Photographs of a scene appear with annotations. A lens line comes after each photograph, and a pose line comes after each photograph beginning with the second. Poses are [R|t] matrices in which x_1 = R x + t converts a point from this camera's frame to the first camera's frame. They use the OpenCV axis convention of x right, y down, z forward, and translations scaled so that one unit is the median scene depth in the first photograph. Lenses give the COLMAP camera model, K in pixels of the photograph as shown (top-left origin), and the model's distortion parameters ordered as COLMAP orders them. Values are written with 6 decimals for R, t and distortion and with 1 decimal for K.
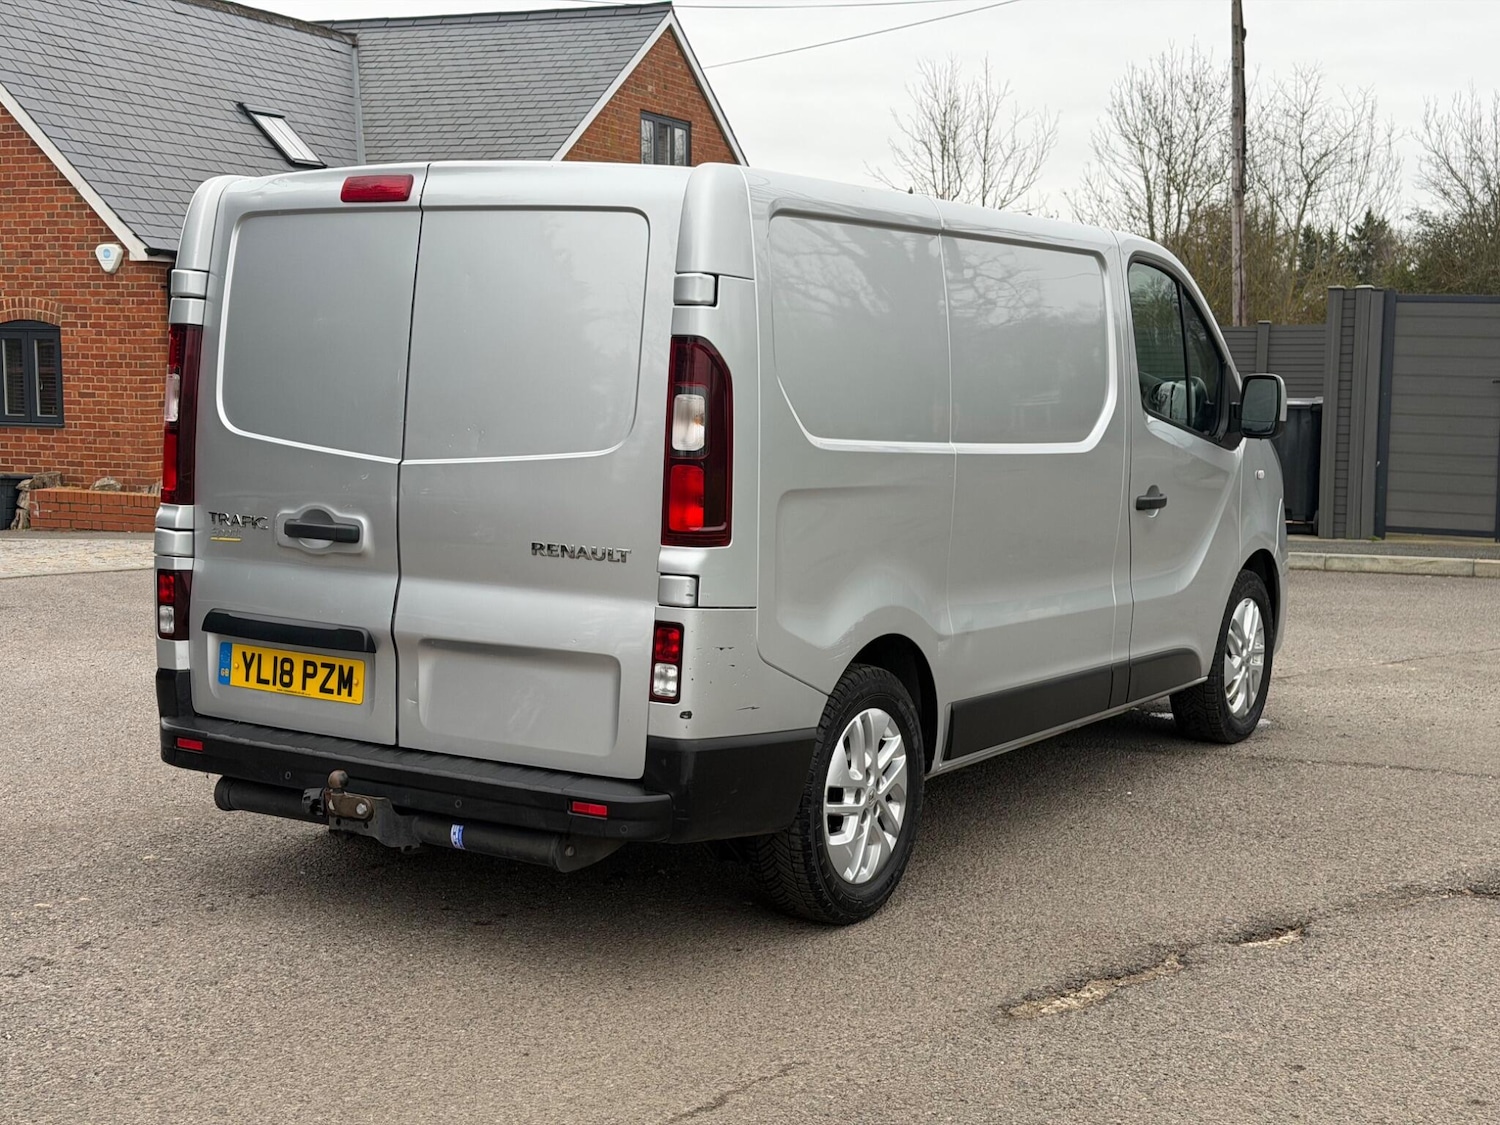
lens RADIAL K [[2094.4, 0, 734.1], [0, 2094.4, 569.6], [0, 0, 1]] dist [0.107684, 0.000000]
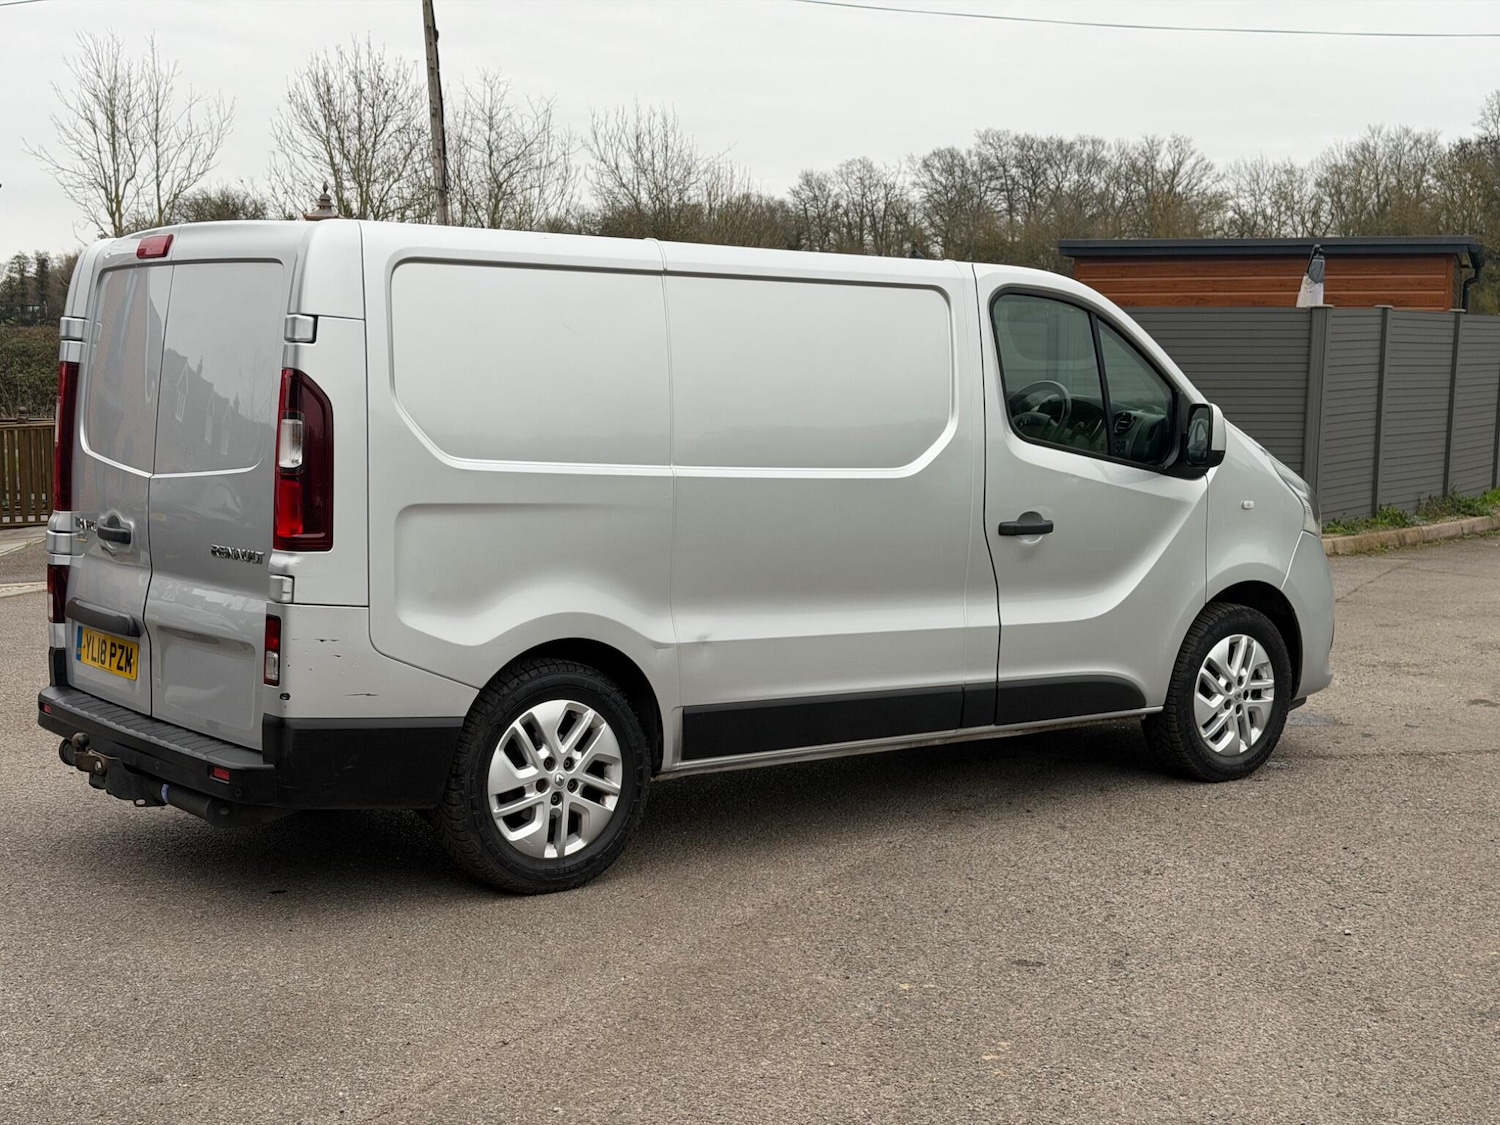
lens RADIAL K [[2094.4, 0, 739.1], [0, 2094.4, 564.4], [0, 0, 1]] dist [0.107684, 0.000000]
pose [[0.939474, 0.024791, -0.341721, 0.539127], [-0.030620, 0.999463, -0.011674, 0.002207], [0.341248, 0.021430, 0.939729, -0.005475]]
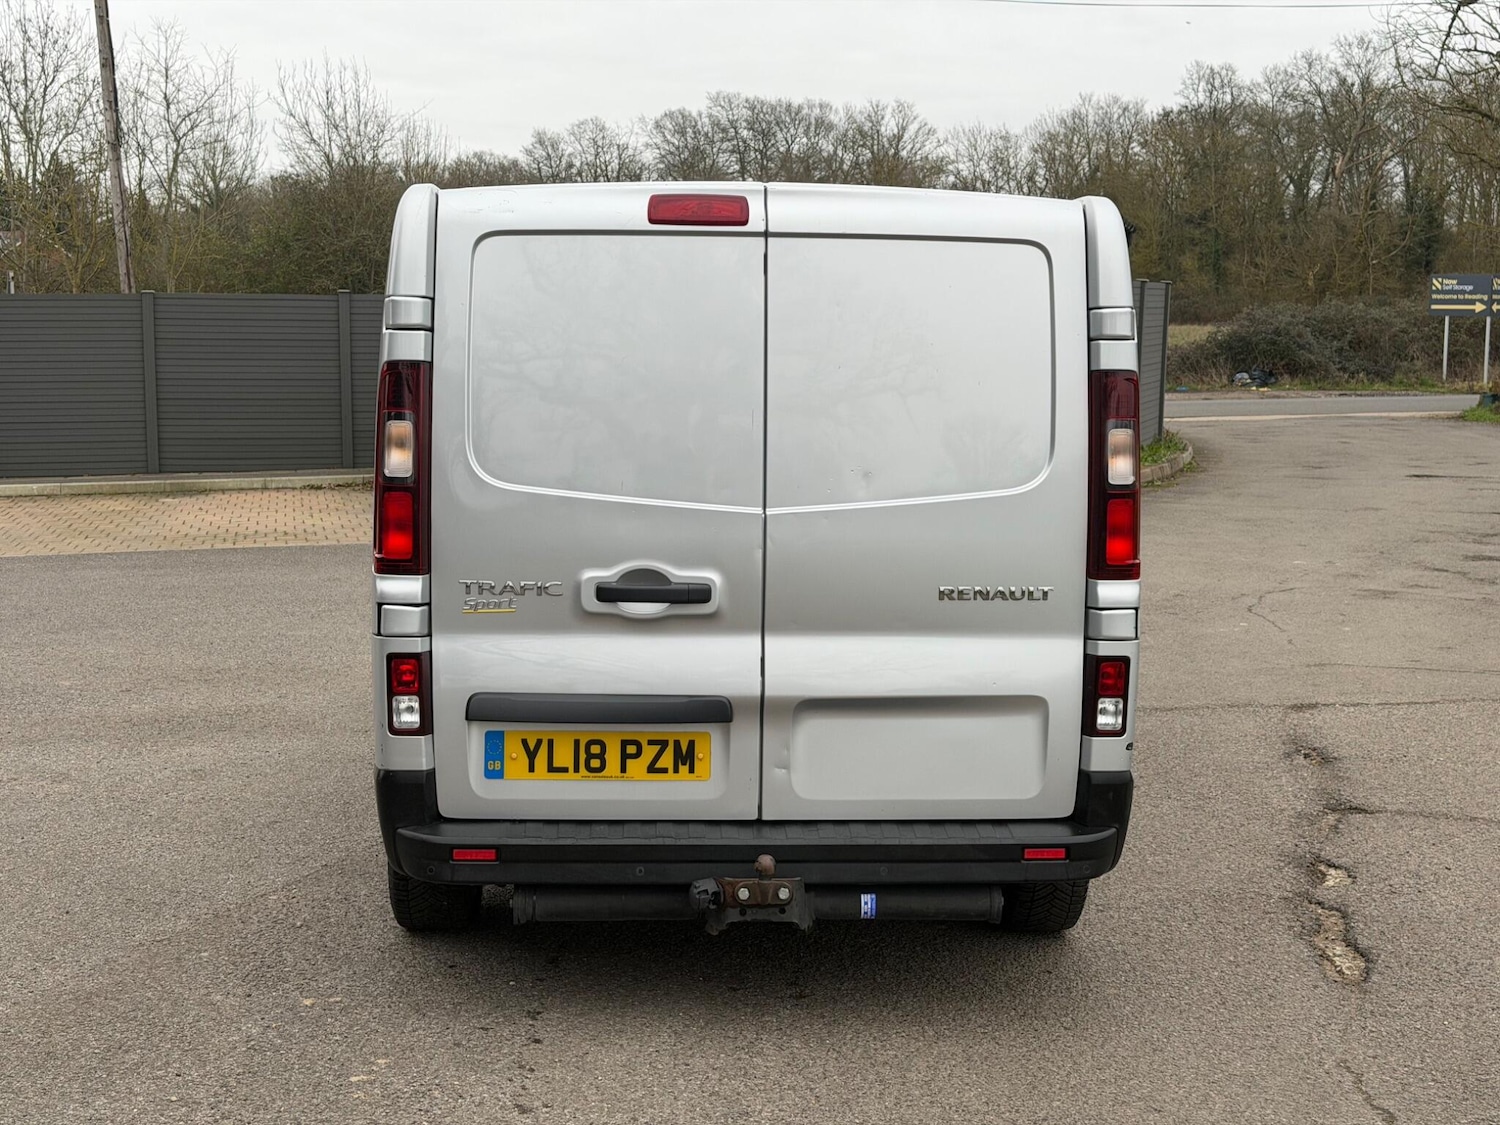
lens RADIAL K [[2094.4, 0, 758.9], [0, 2094.4, 545.1], [0, 0, 1]] dist [0.107684, 0.000000]
pose [[0.814263, -0.072819, 0.575911, -0.660374], [0.065275, 0.997294, 0.033809, -0.064707], [-0.576815, 0.010063, 0.816813, 0.245379]]
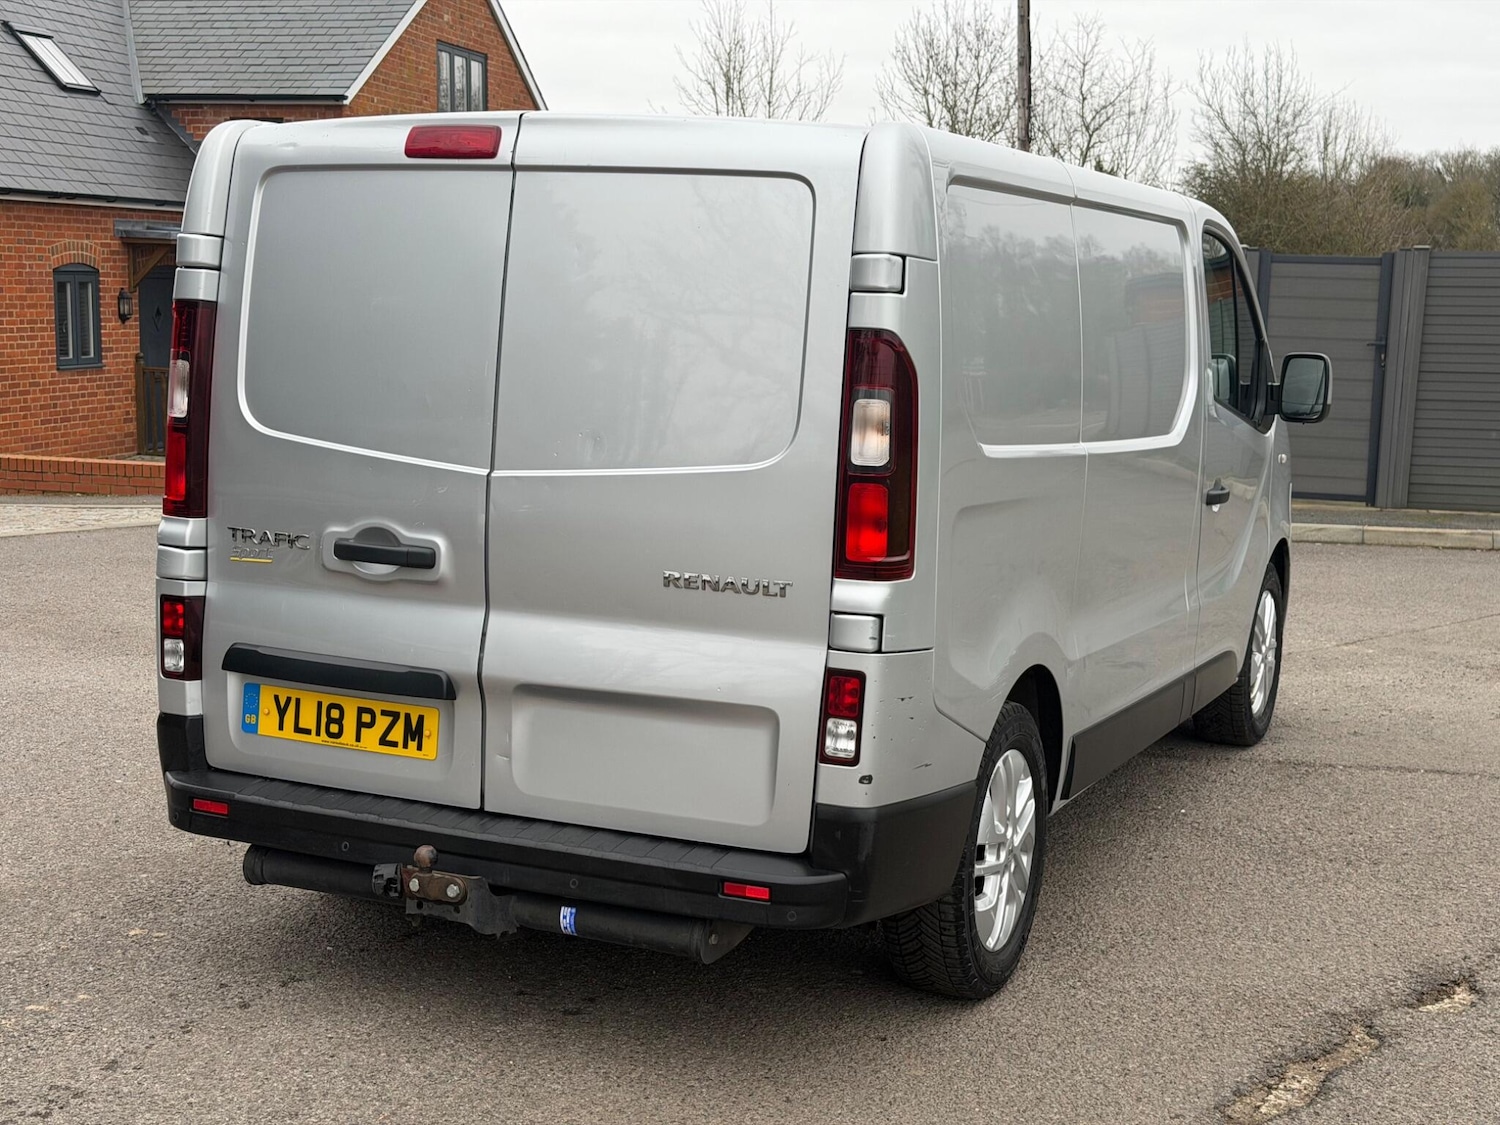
lens RADIAL K [[2094.4, 0, 741.2], [0, 2094.4, 570.8], [0, 0, 1]] dist [0.107684, 0.000000]
pose [[0.991788, -0.006598, 0.127725, -0.159910], [0.002859, 0.999563, 0.029437, -0.035126], [-0.127863, -0.028830, 0.991373, 0.153410]]
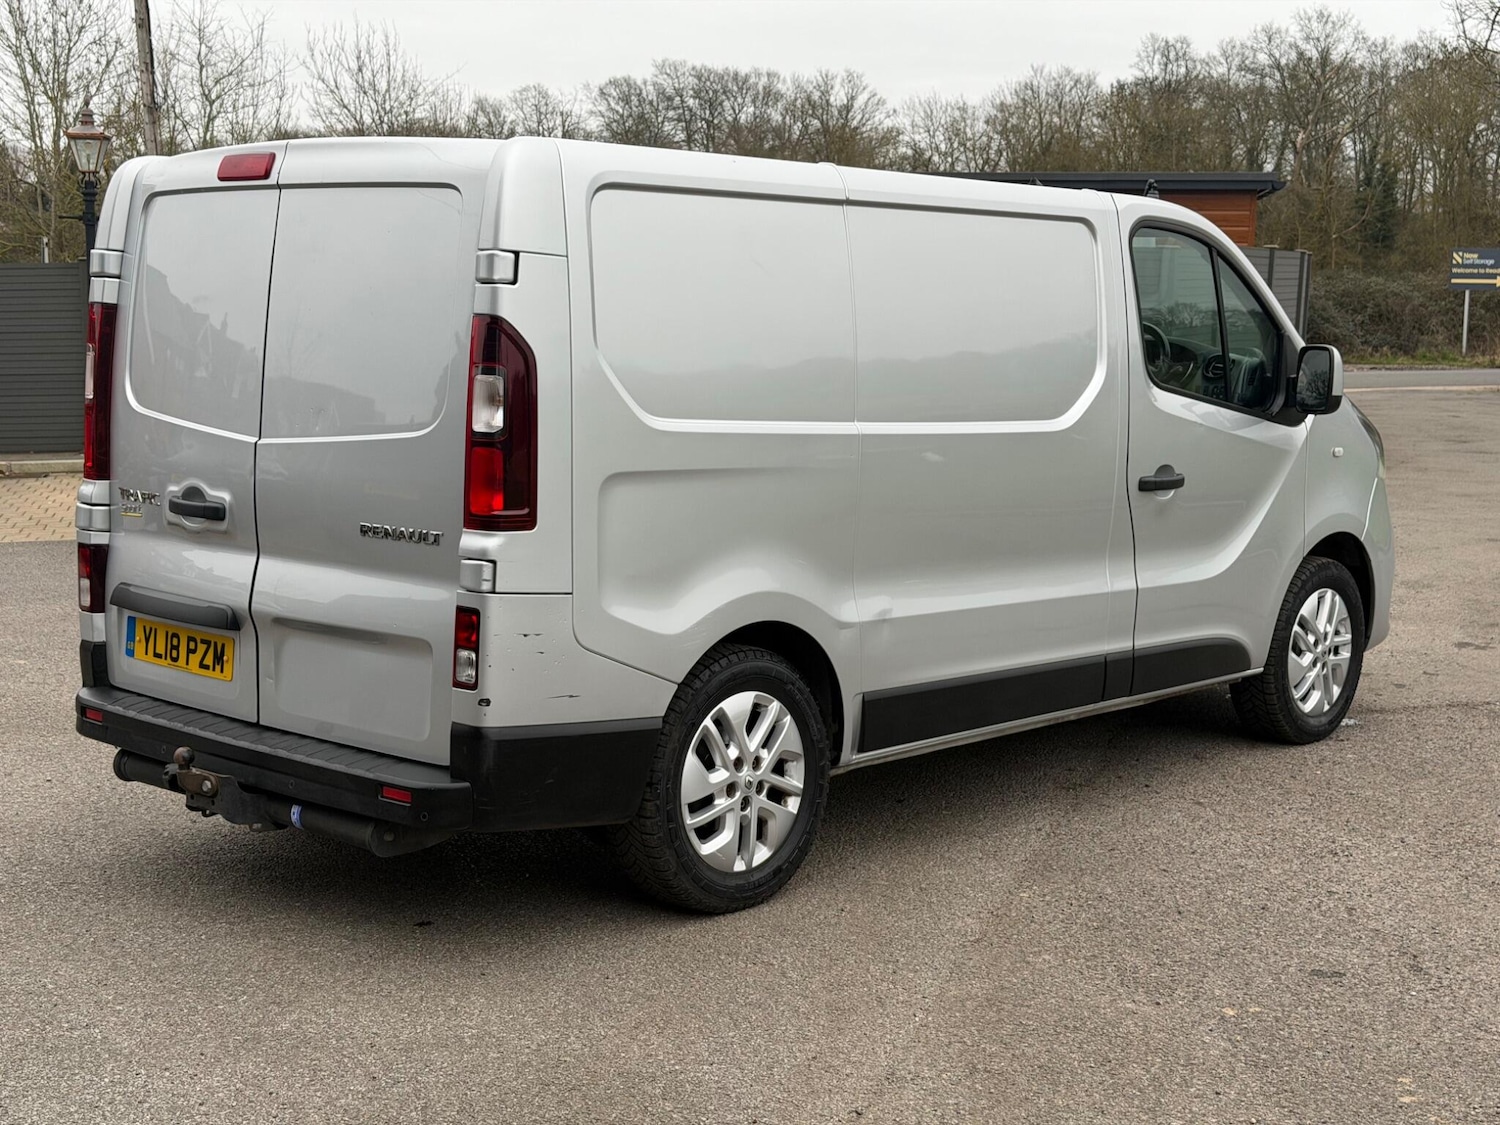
lens RADIAL K [[2094.4, 0, 762.5], [0, 2094.4, 550.5], [0, 0, 1]] dist [0.107684, 0.000000]
pose [[0.983808, 0.014595, -0.178632, 0.247770], [-0.012897, 0.999860, 0.010662, -0.012227], [0.178763, -0.008186, 0.983858, 0.052651]]
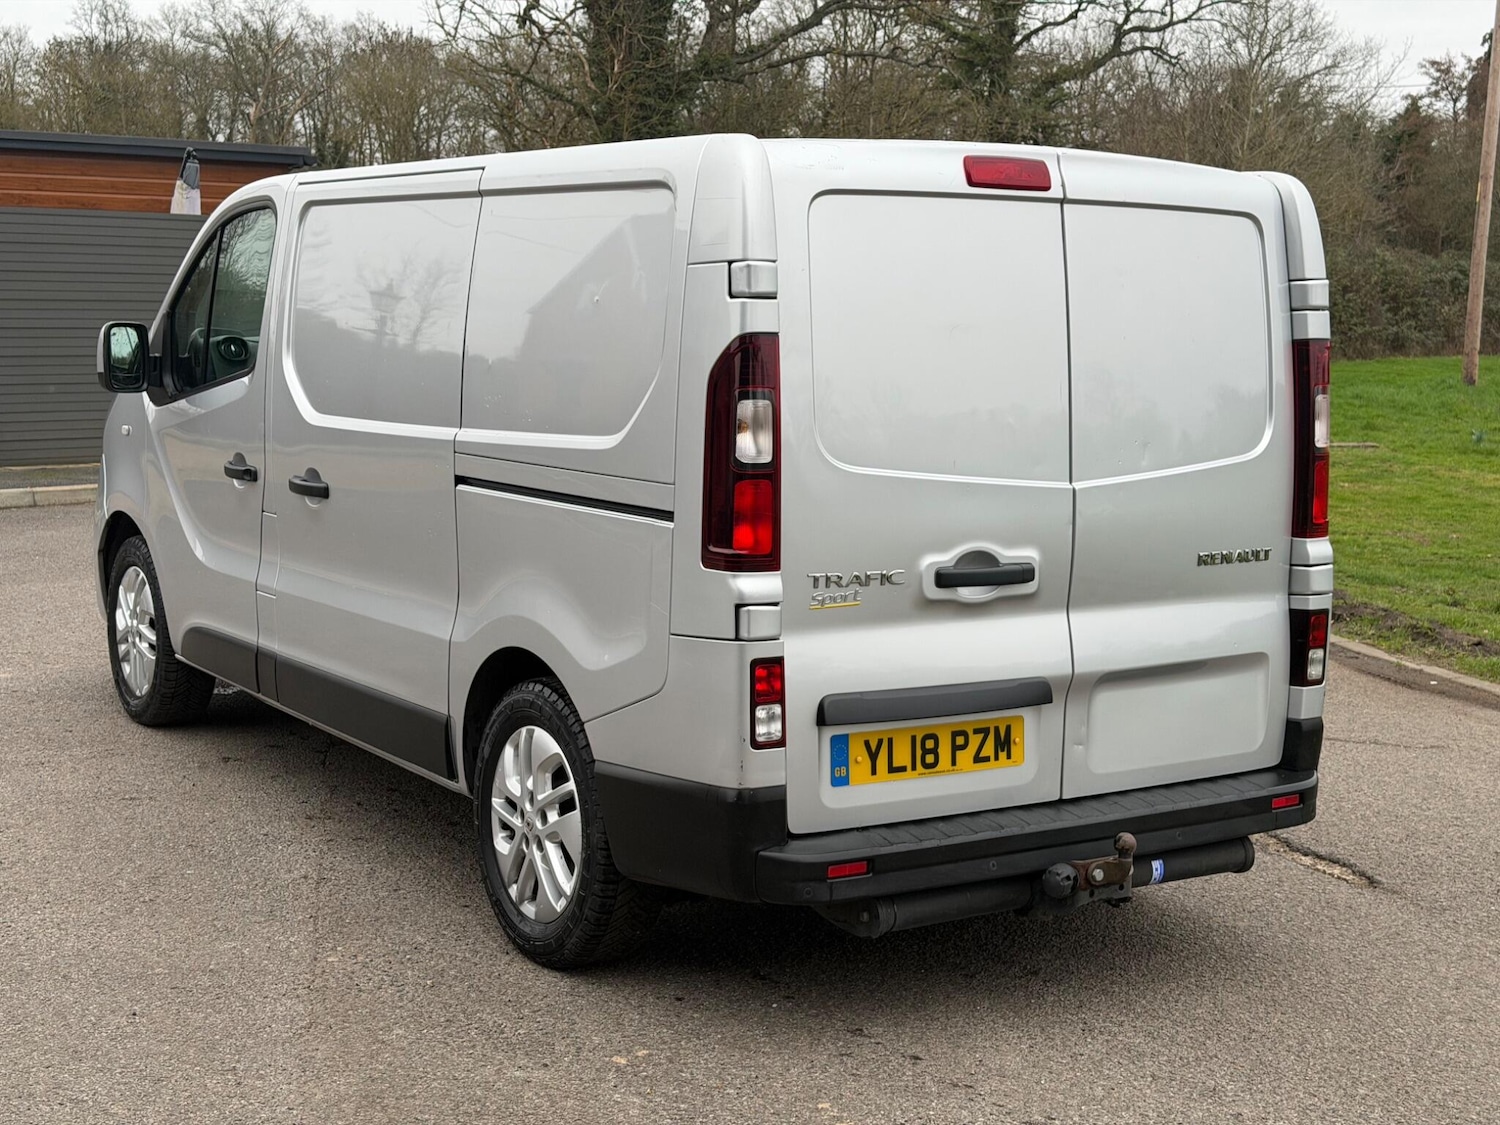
lens RADIAL K [[2094.4, 0, 763.4], [0, 2094.4, 558.8], [0, 0, 1]] dist [0.107684, 0.000000]
pose [[0.414797, -0.127840, 0.900889, -0.984816], [0.079503, 0.991387, 0.104076, -0.118984], [-0.906434, 0.028454, 0.421388, 0.713301]]
